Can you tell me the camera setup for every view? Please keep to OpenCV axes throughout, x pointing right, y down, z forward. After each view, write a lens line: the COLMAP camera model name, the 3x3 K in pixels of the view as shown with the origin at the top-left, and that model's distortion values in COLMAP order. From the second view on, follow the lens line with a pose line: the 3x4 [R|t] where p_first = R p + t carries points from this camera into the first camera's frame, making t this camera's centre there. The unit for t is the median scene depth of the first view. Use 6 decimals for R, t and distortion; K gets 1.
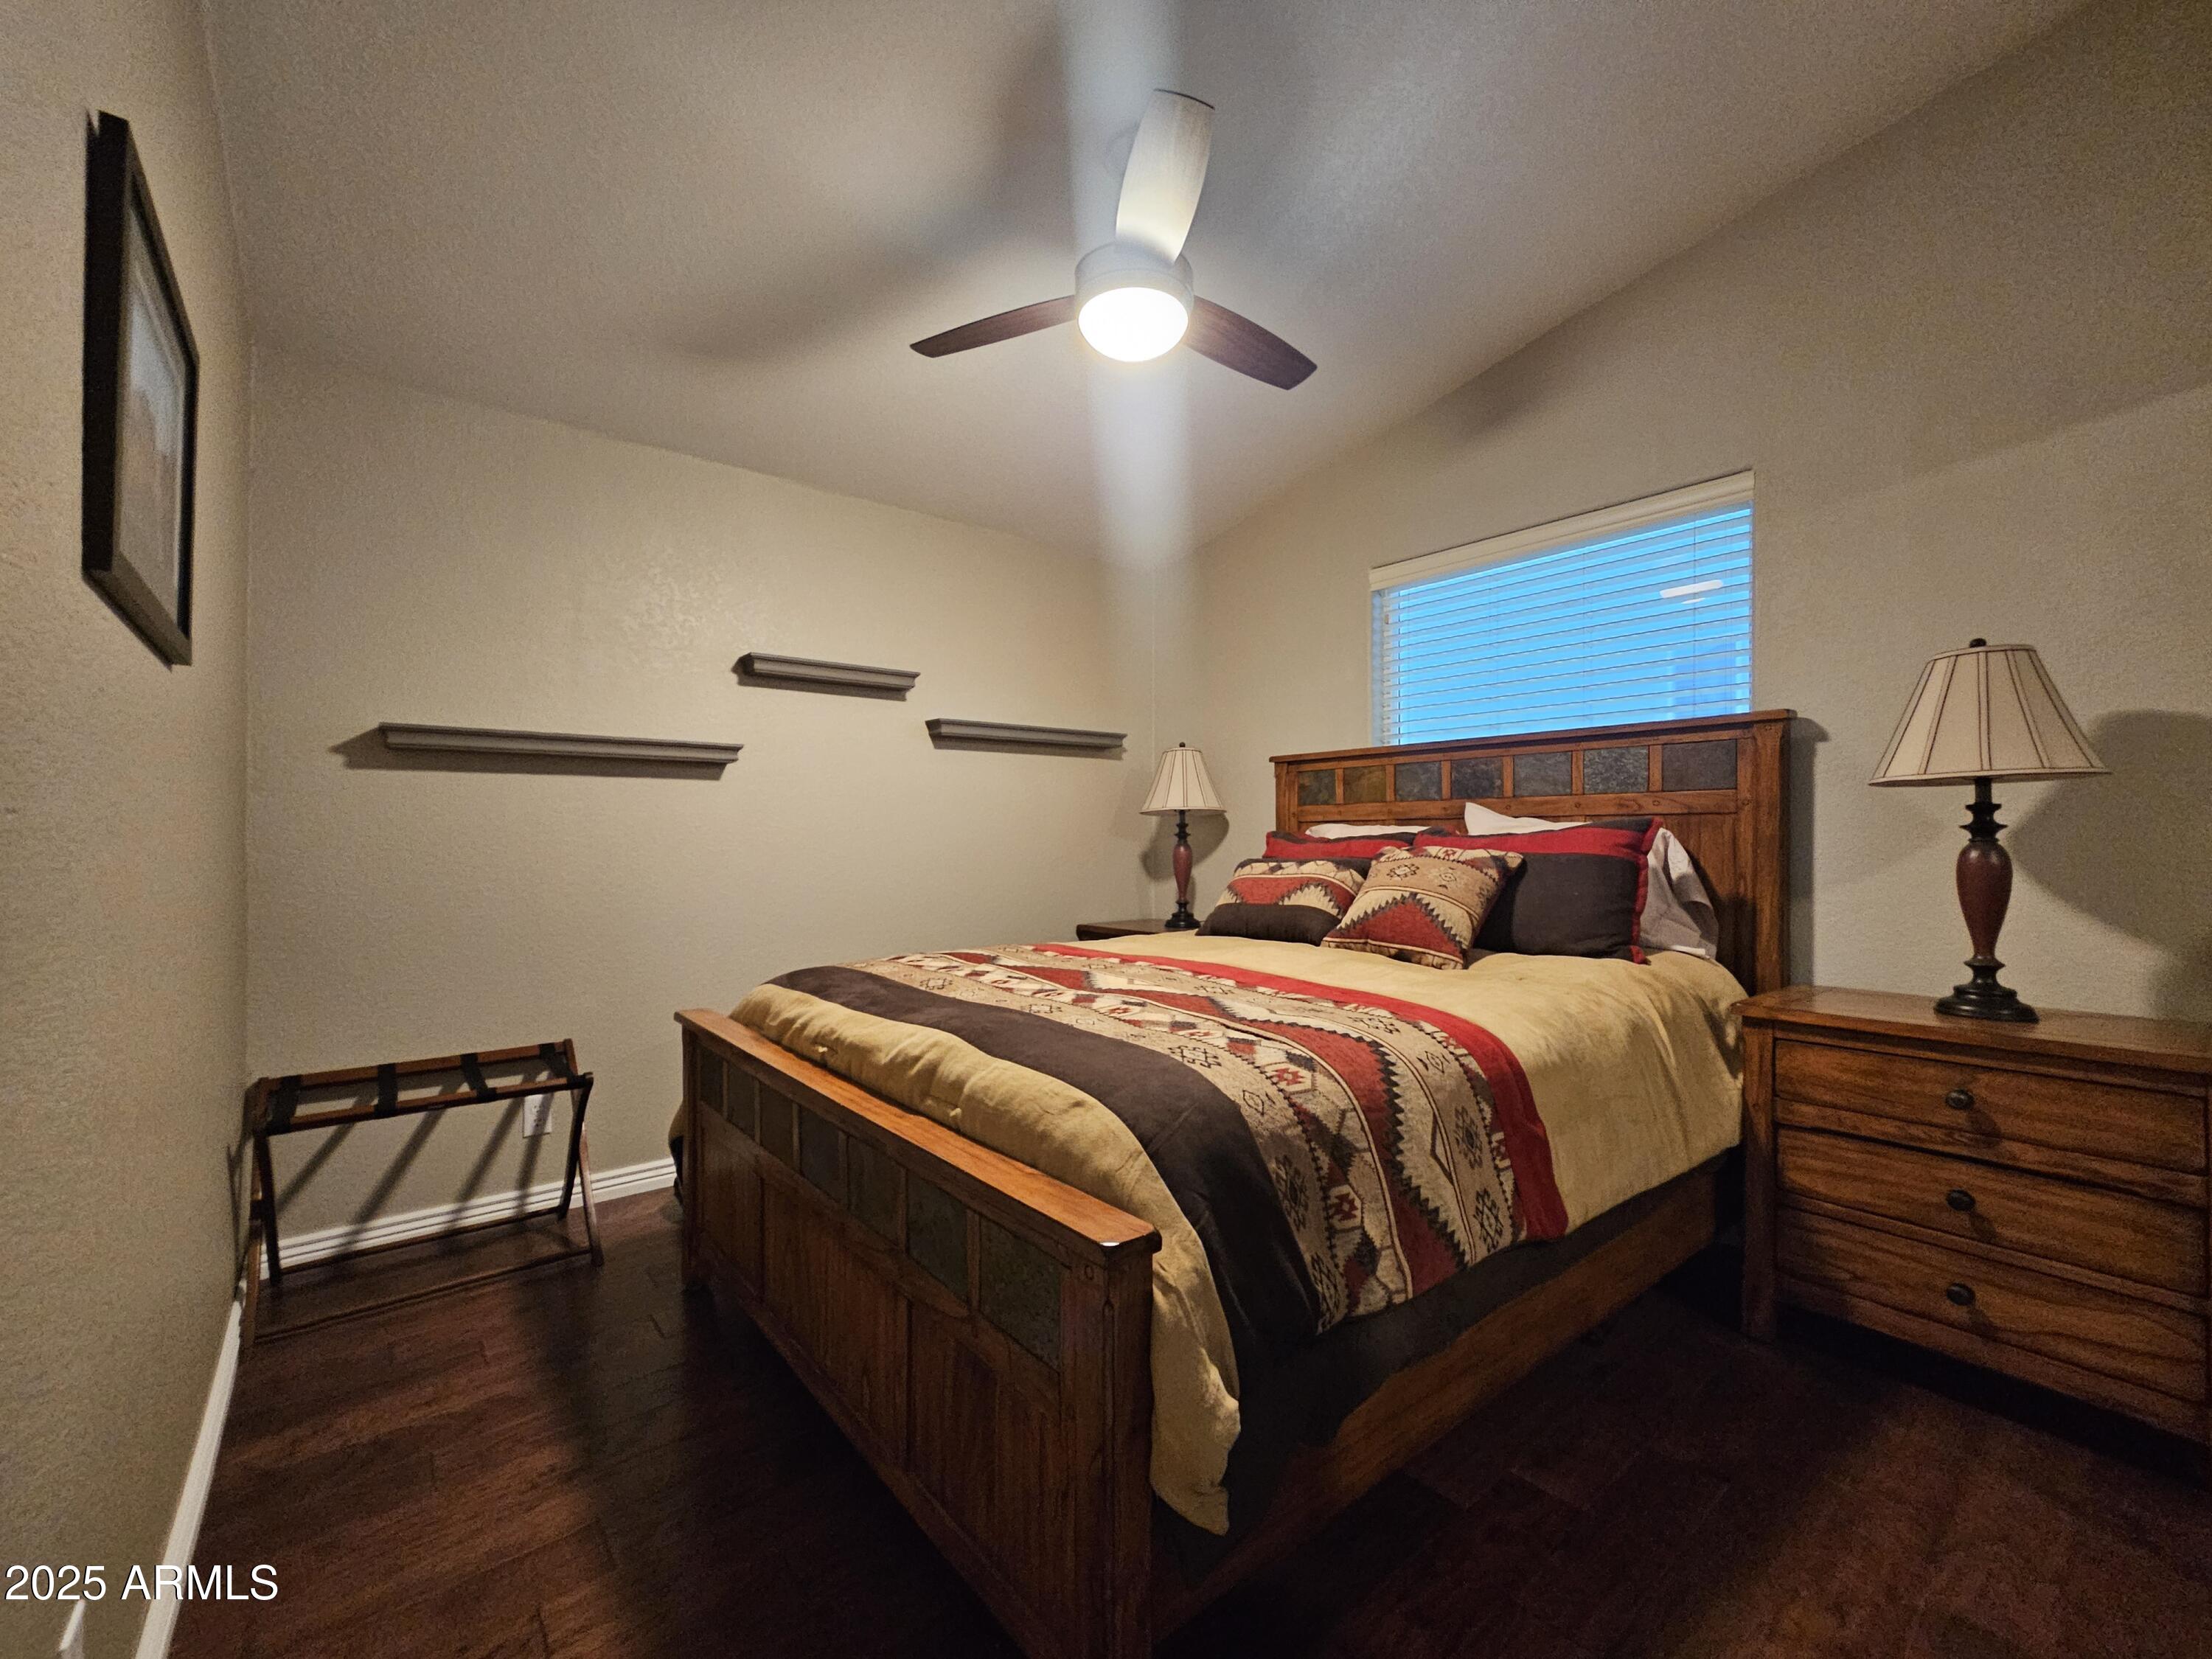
lens RADIAL K [[909.2, 0, 1115.0], [0, 909.2, 825.8], [0, 0, 1]] dist [-0.002141, 0.001266]
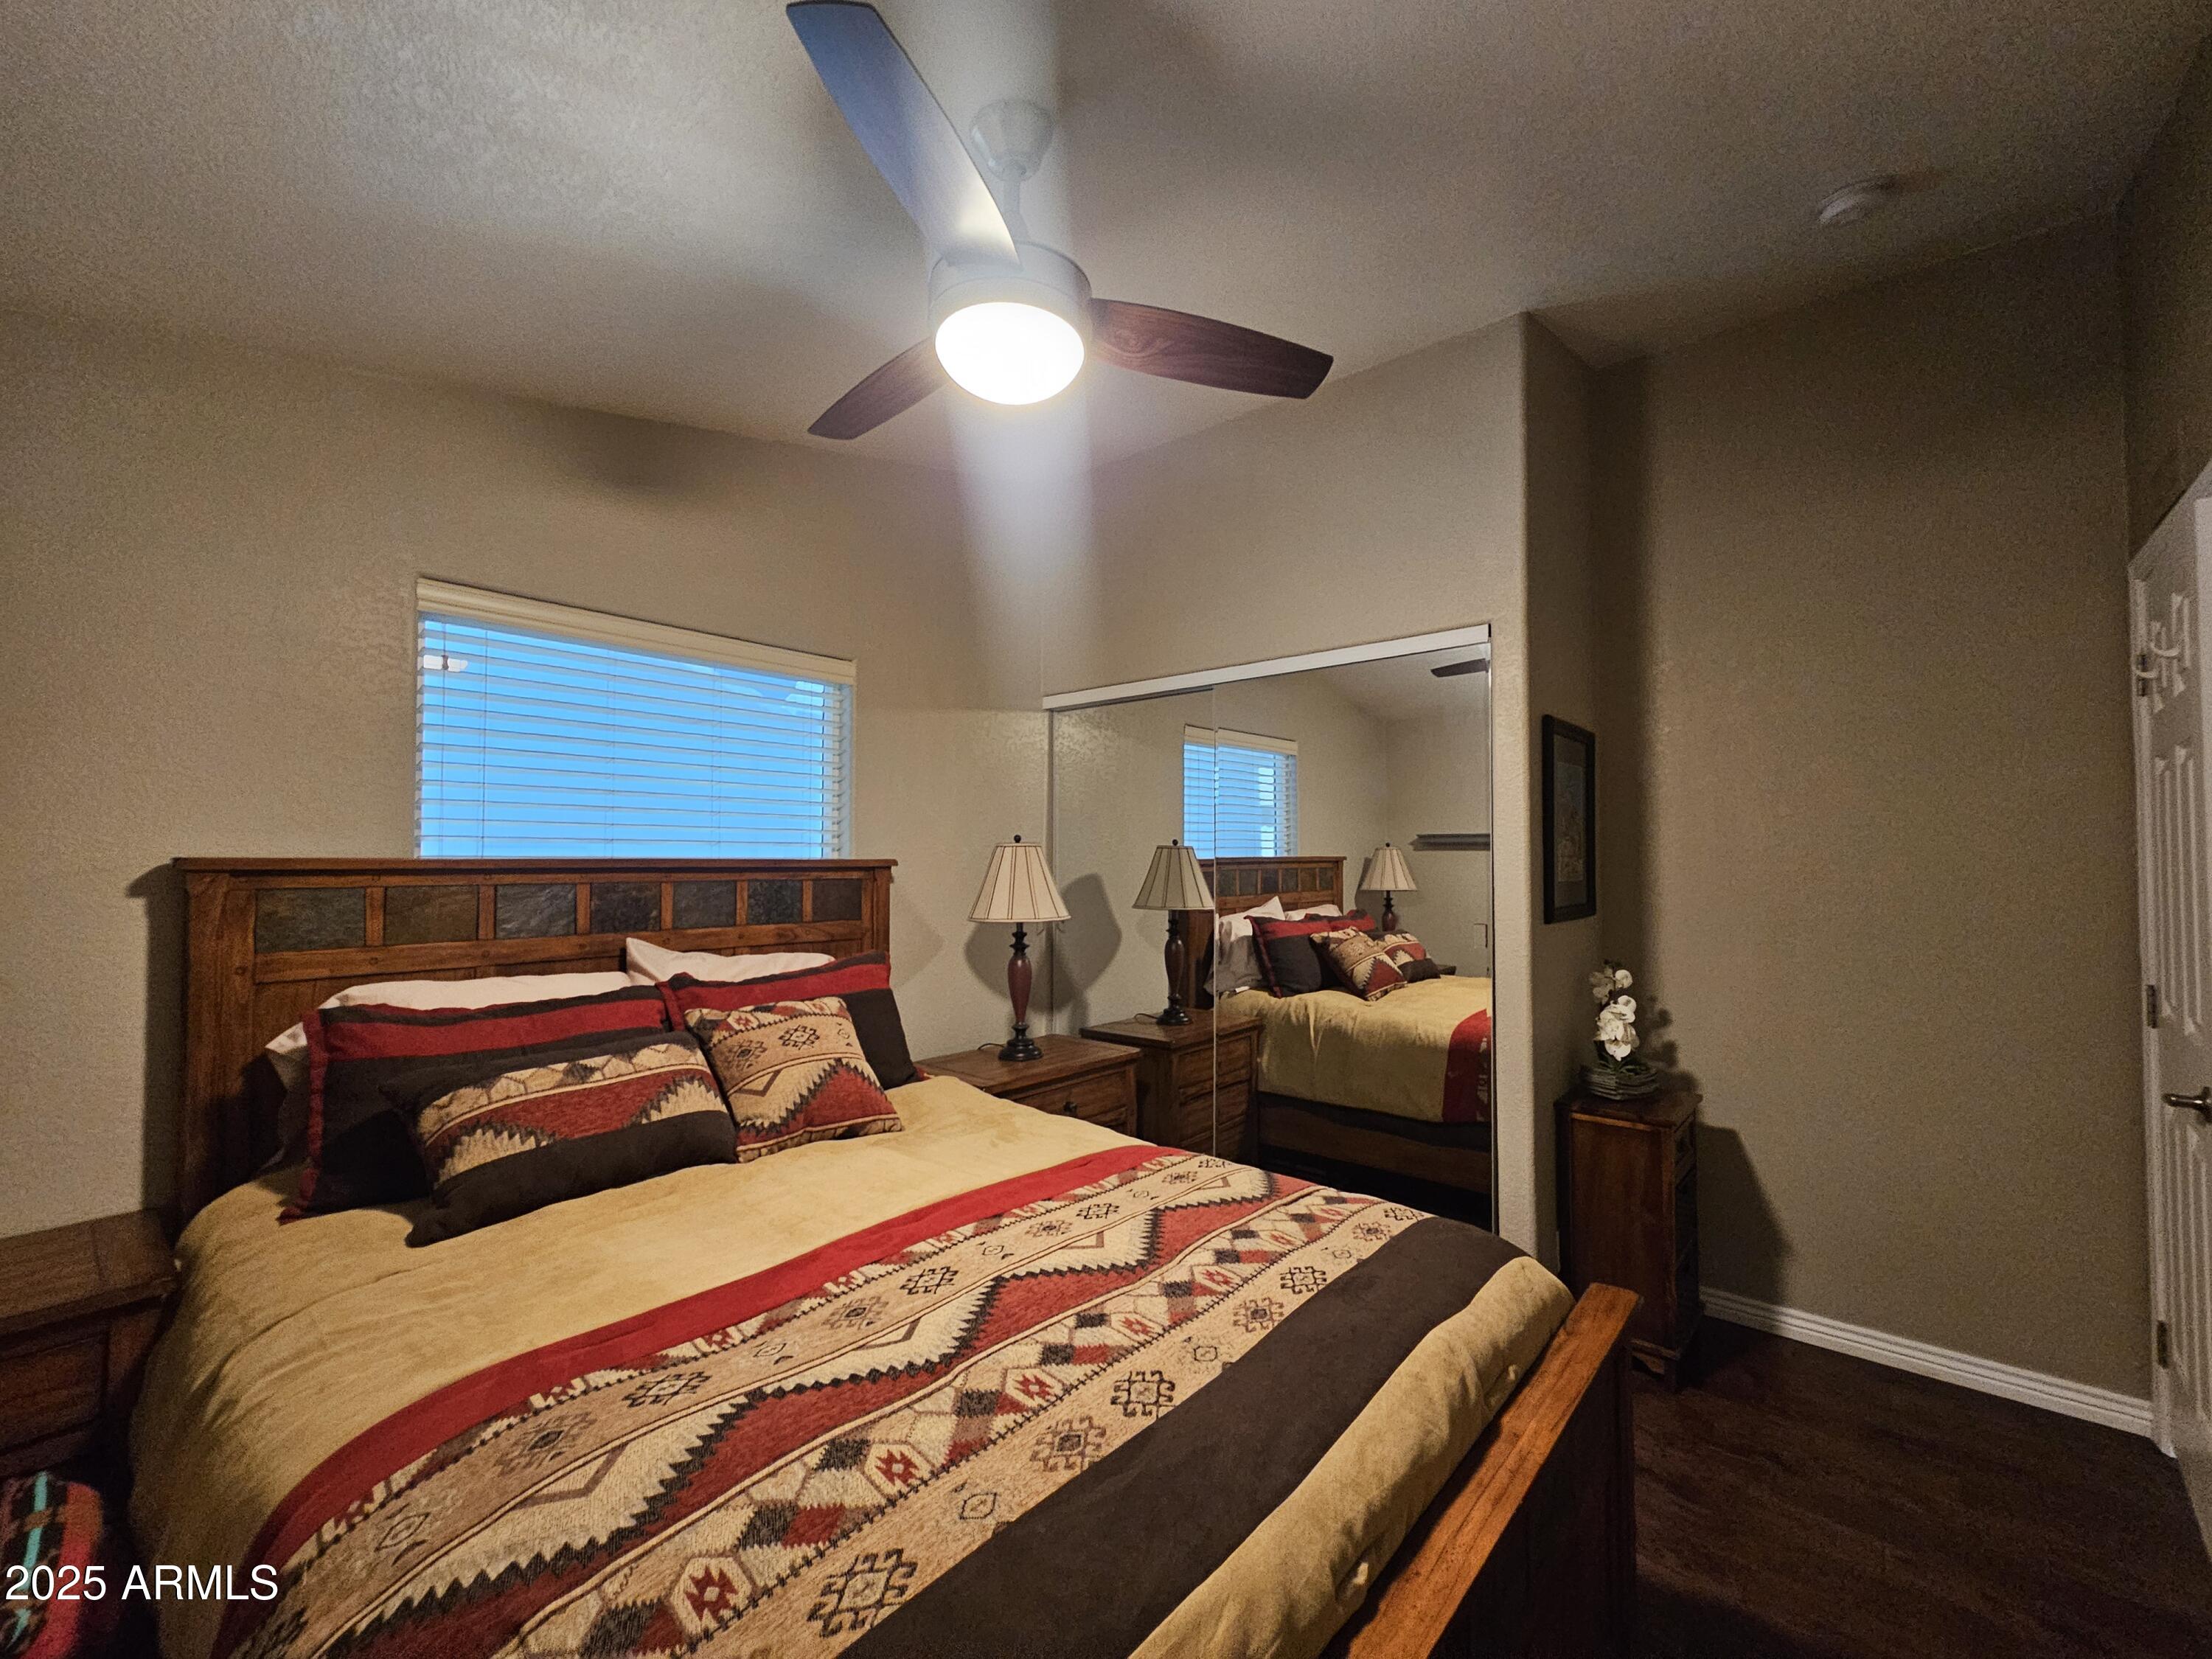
lens RADIAL K [[909.2, 0, 1093.9], [0, 909.2, 839.0], [0, 0, 1]] dist [-0.002141, 0.001266]
pose [[-0.146802, 0.025422, 0.988839, -0.812579], [-0.015702, 0.999484, -0.028027, -0.165228], [-0.989041, -0.019641, -0.146327, 1.197986]]
